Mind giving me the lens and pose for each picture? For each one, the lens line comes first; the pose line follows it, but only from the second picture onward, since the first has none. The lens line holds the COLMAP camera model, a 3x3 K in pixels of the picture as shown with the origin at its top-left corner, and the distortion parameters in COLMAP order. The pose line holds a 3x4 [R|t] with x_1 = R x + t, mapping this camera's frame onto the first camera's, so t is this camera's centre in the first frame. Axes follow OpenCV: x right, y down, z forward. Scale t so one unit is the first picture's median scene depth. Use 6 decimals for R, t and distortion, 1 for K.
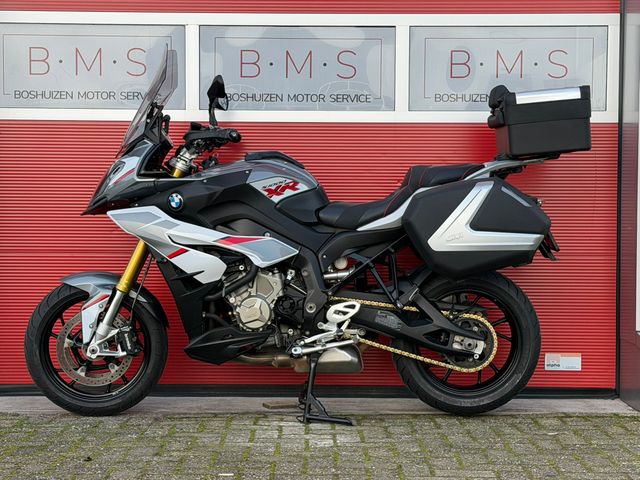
lens RADIAL K [[1327.3, 0, 323.7], [0, 1327.3, 253.4], [0, 0, 1]] dist [0.147151, 0.039710]
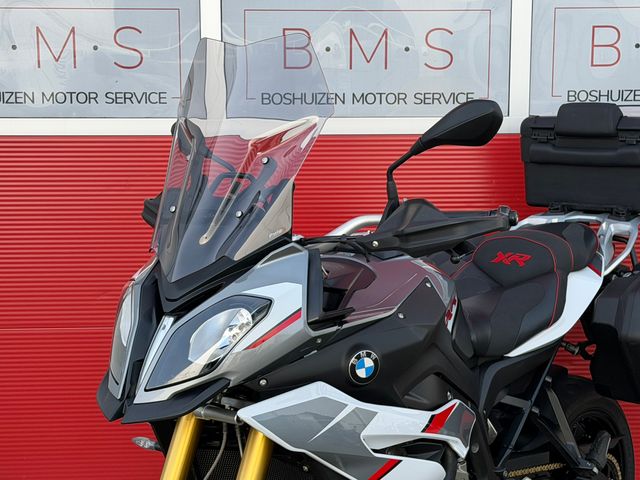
lens RADIAL K [[1327.3, 0, 323.7], [0, 1327.3, 253.4], [0, 0, 1]] dist [0.147151, 0.039710]
pose [[0.635557, -0.107209, 0.764574, -0.478134], [0.050480, 0.993963, 0.097412, -0.125471], [-0.770402, -0.023315, 0.637132, 0.690815]]
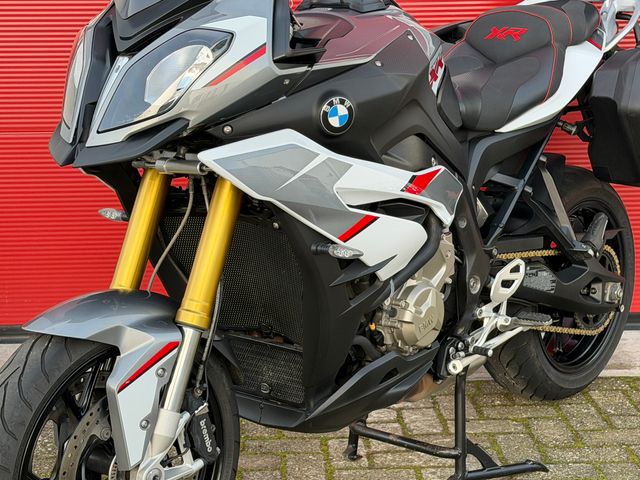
lens RADIAL K [[1327.3, 0, 323.7], [0, 1327.3, 253.4], [0, 0, 1]] dist [0.147151, 0.039710]
pose [[0.643938, -0.176820, 0.744364, -0.449217], [0.060038, 0.981605, 0.181237, -0.073244], [-0.762718, -0.072016, 0.642709, 0.698244]]
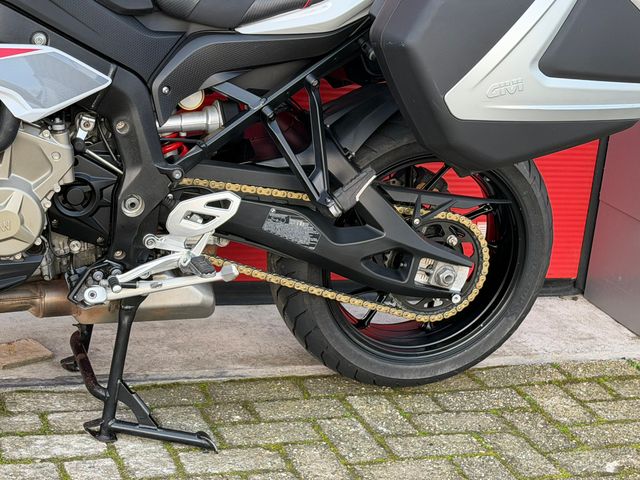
lens RADIAL K [[1327.3, 0, 323.7], [0, 1327.3, 253.4], [0, 0, 1]] dist [0.147151, 0.039710]
pose [[0.940427, -0.014508, 0.339686, -0.101298], [-0.084093, 0.958121, 0.273736, -0.071297], [-0.329432, -0.285994, 0.899823, 0.571153]]
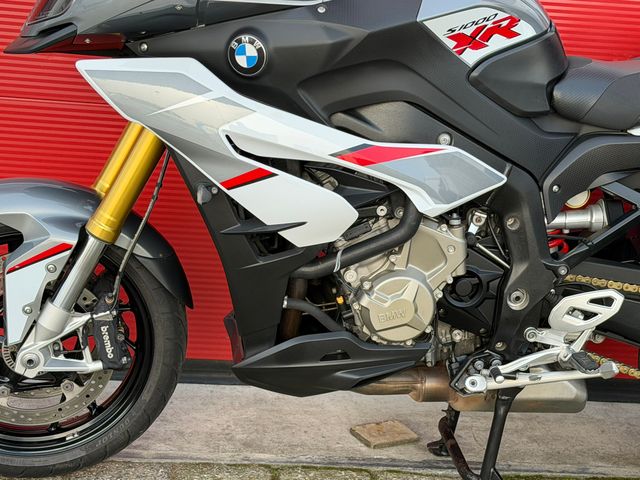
lens RADIAL K [[1327.3, 0, 323.7], [0, 1327.3, 253.4], [0, 0, 1]] dist [0.147151, 0.039710]
pose [[0.989952, 0.046008, 0.133712, -0.138186], [-0.076015, 0.970487, 0.228859, -0.074579], [-0.119236, -0.236723, 0.964233, 0.566657]]
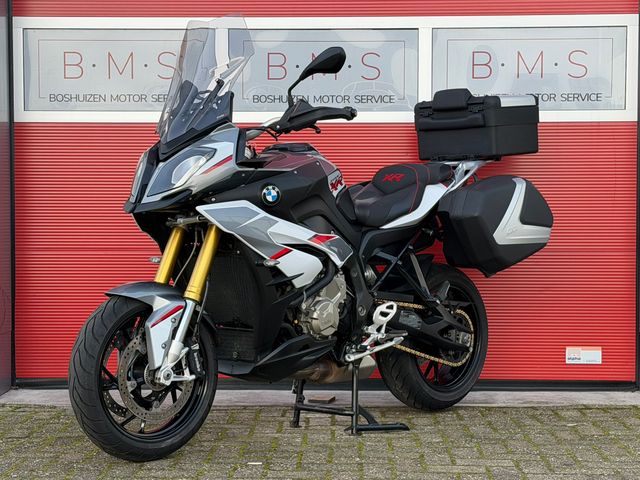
lens RADIAL K [[1327.3, 0, 323.7], [0, 1327.3, 253.4], [0, 0, 1]] dist [0.147151, 0.039710]
pose [[0.689933, -0.019183, 0.723619, -0.705397], [0.043969, 0.998914, -0.015442, 0.014012], [-0.722536, 0.042471, 0.690027, 0.369279]]
